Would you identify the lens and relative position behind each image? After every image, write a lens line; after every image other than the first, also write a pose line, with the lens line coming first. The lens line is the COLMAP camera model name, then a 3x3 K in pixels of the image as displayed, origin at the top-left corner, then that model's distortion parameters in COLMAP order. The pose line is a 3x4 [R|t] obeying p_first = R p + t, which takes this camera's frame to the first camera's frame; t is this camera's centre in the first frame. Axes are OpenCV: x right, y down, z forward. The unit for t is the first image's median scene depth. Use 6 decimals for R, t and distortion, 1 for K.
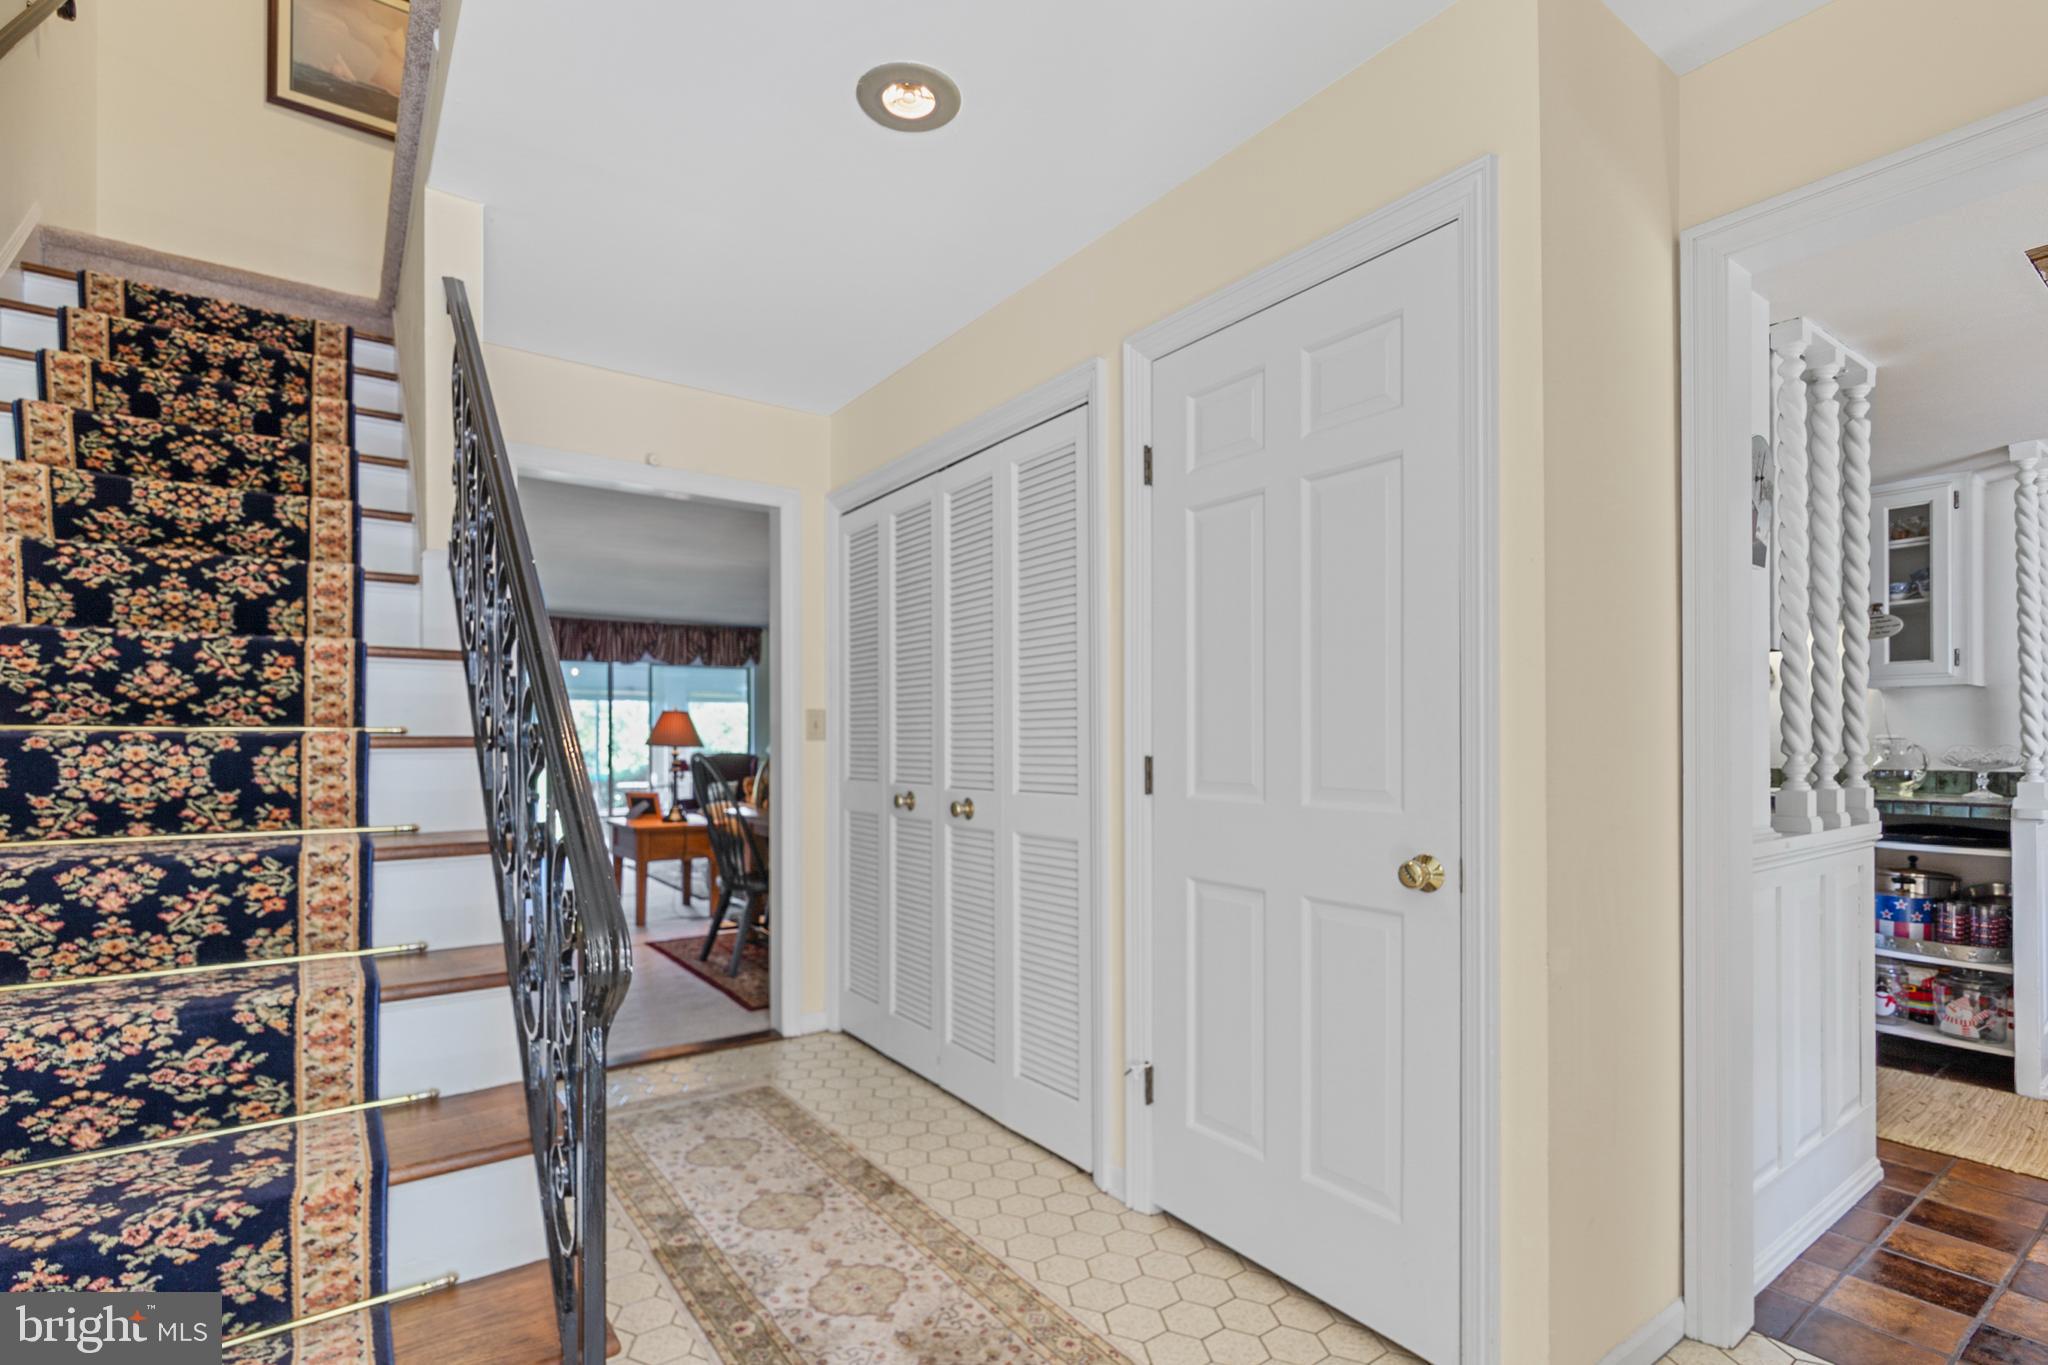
lens RADIAL K [[951.7, 0, 992.9], [0, 951.7, 736.6], [0, 0, 1]] dist [0.004140, -0.001862]
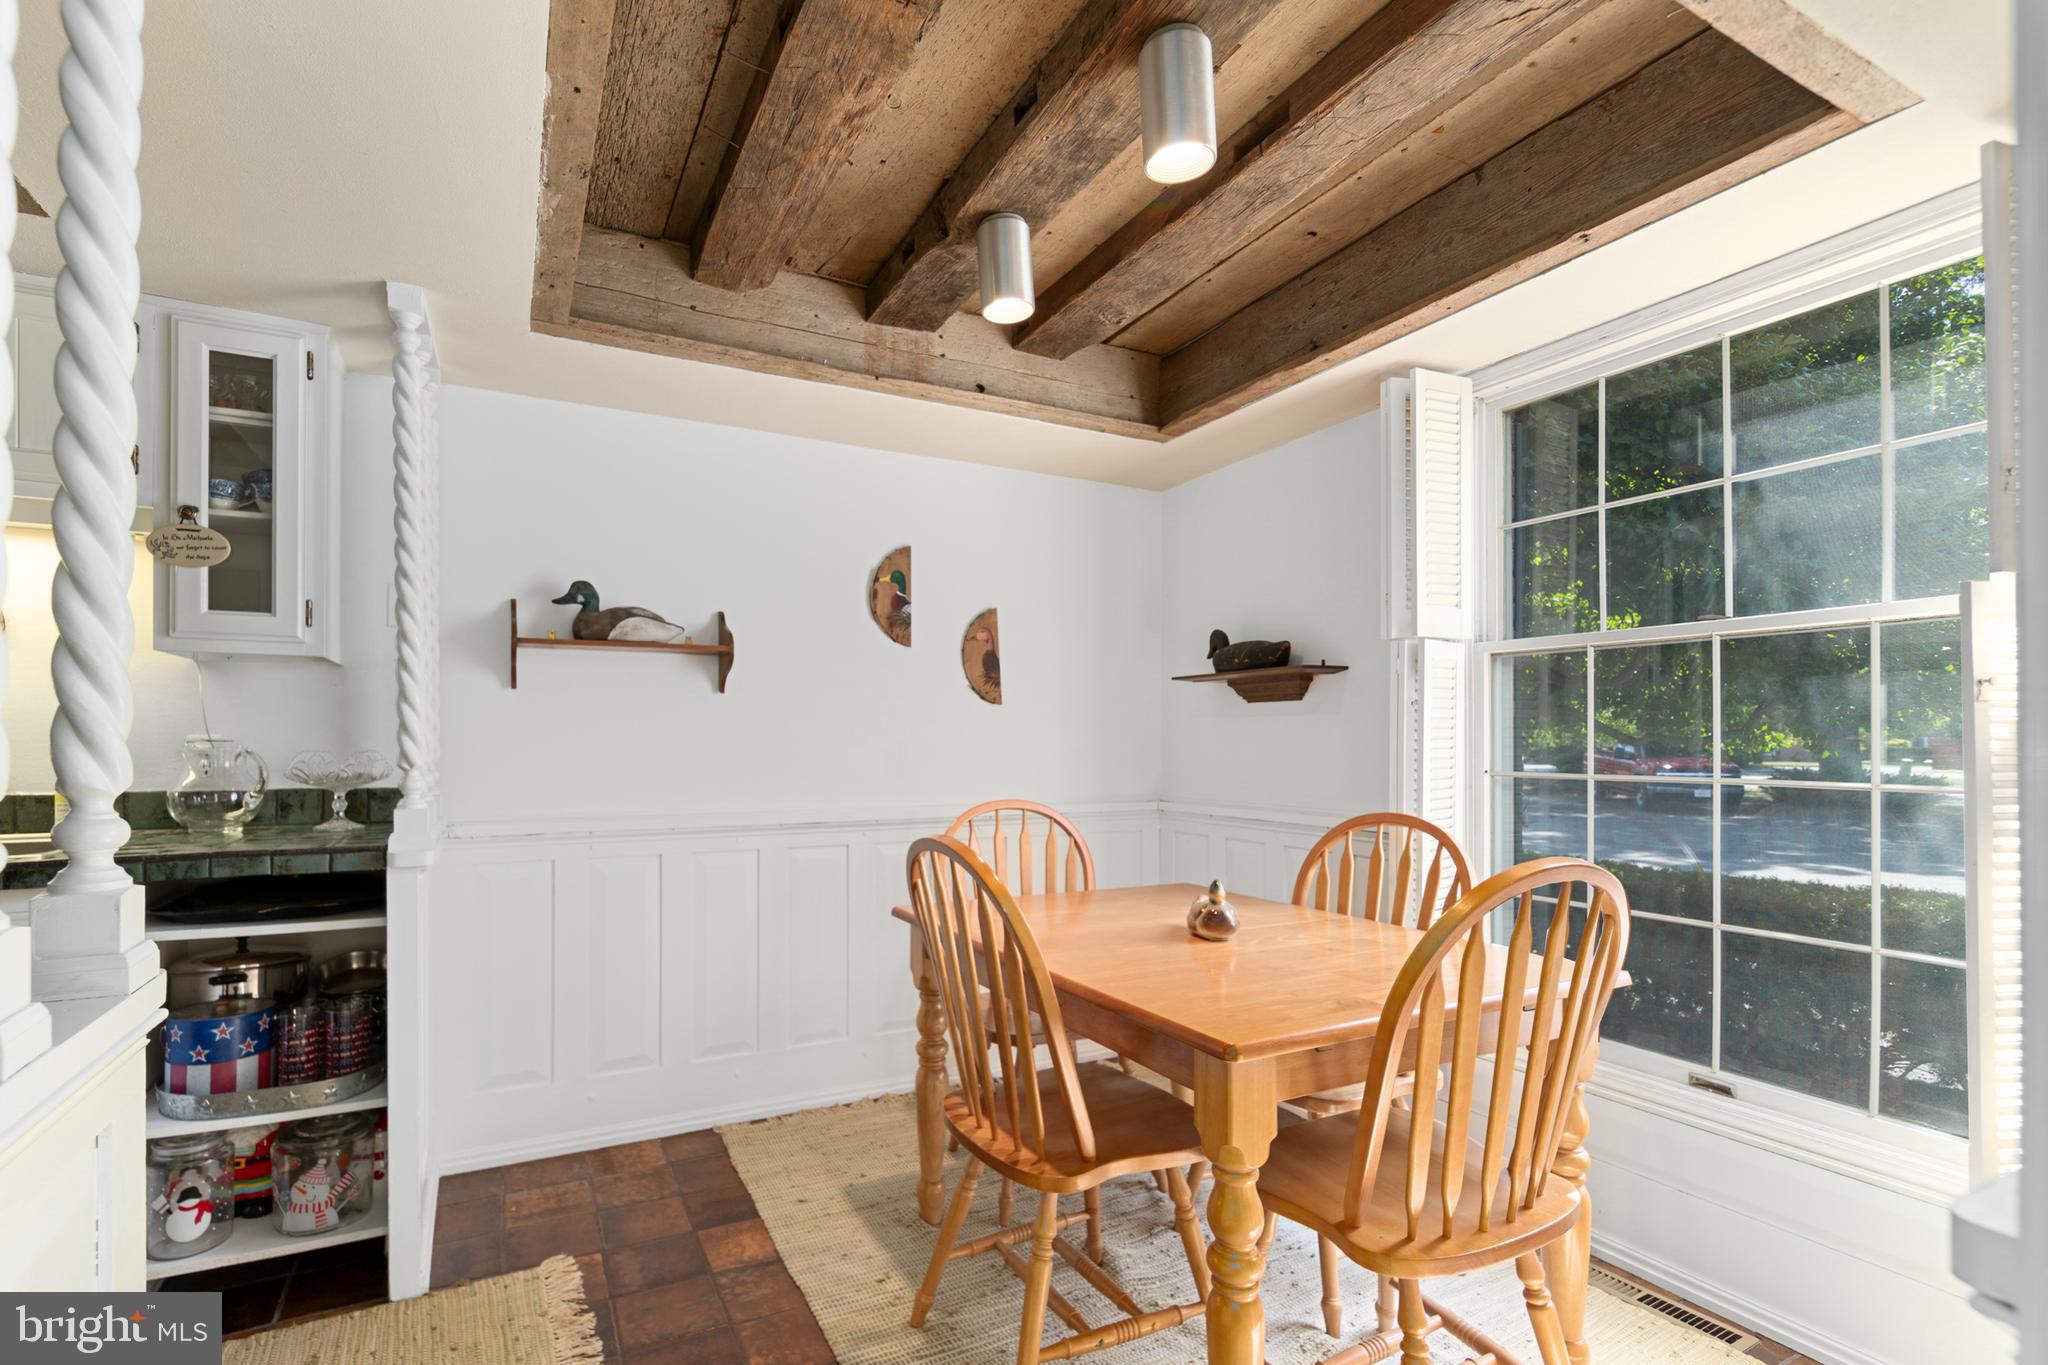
lens RADIAL K [[951.7, 0, 1005.4], [0, 951.7, 732.0], [0, 0, 1]] dist [0.004140, -0.001862]
pose [[0.128003, 0.007519, 0.991745, 0.438576], [-0.001763, 0.999971, -0.007354, -0.000265], [-0.991772, -0.000807, 0.128012, 0.456292]]
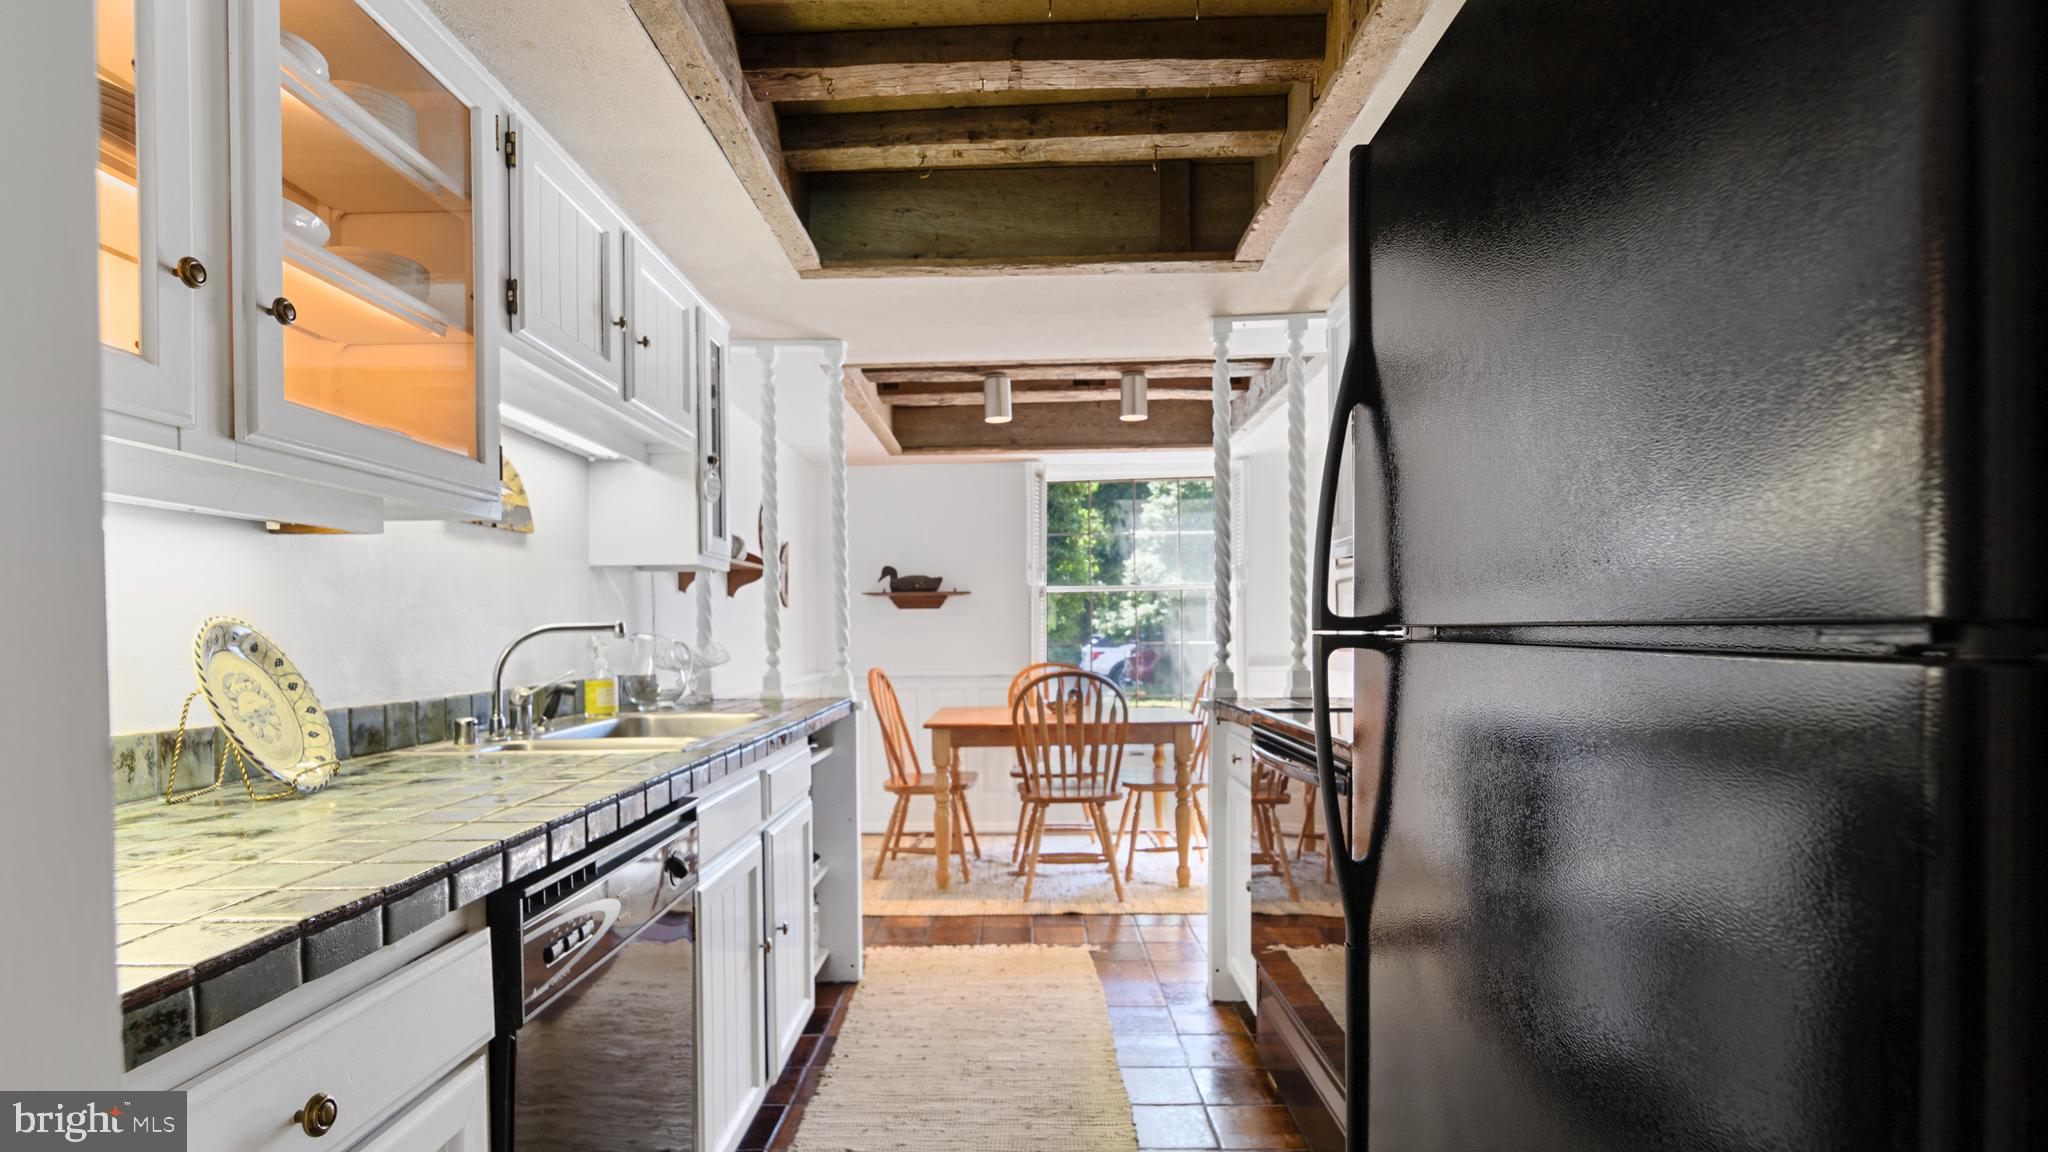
lens RADIAL K [[959.4, 0, 1020.2], [0, 959.4, 591.8], [0, 0, 1]] dist [-0.003290, -0.000105]
pose [[-0.812226, 0.029082, 0.582617, 0.293309], [0.005370, 0.999087, -0.042384, 0.003484], [-0.583318, -0.031297, -0.811641, 1.518564]]
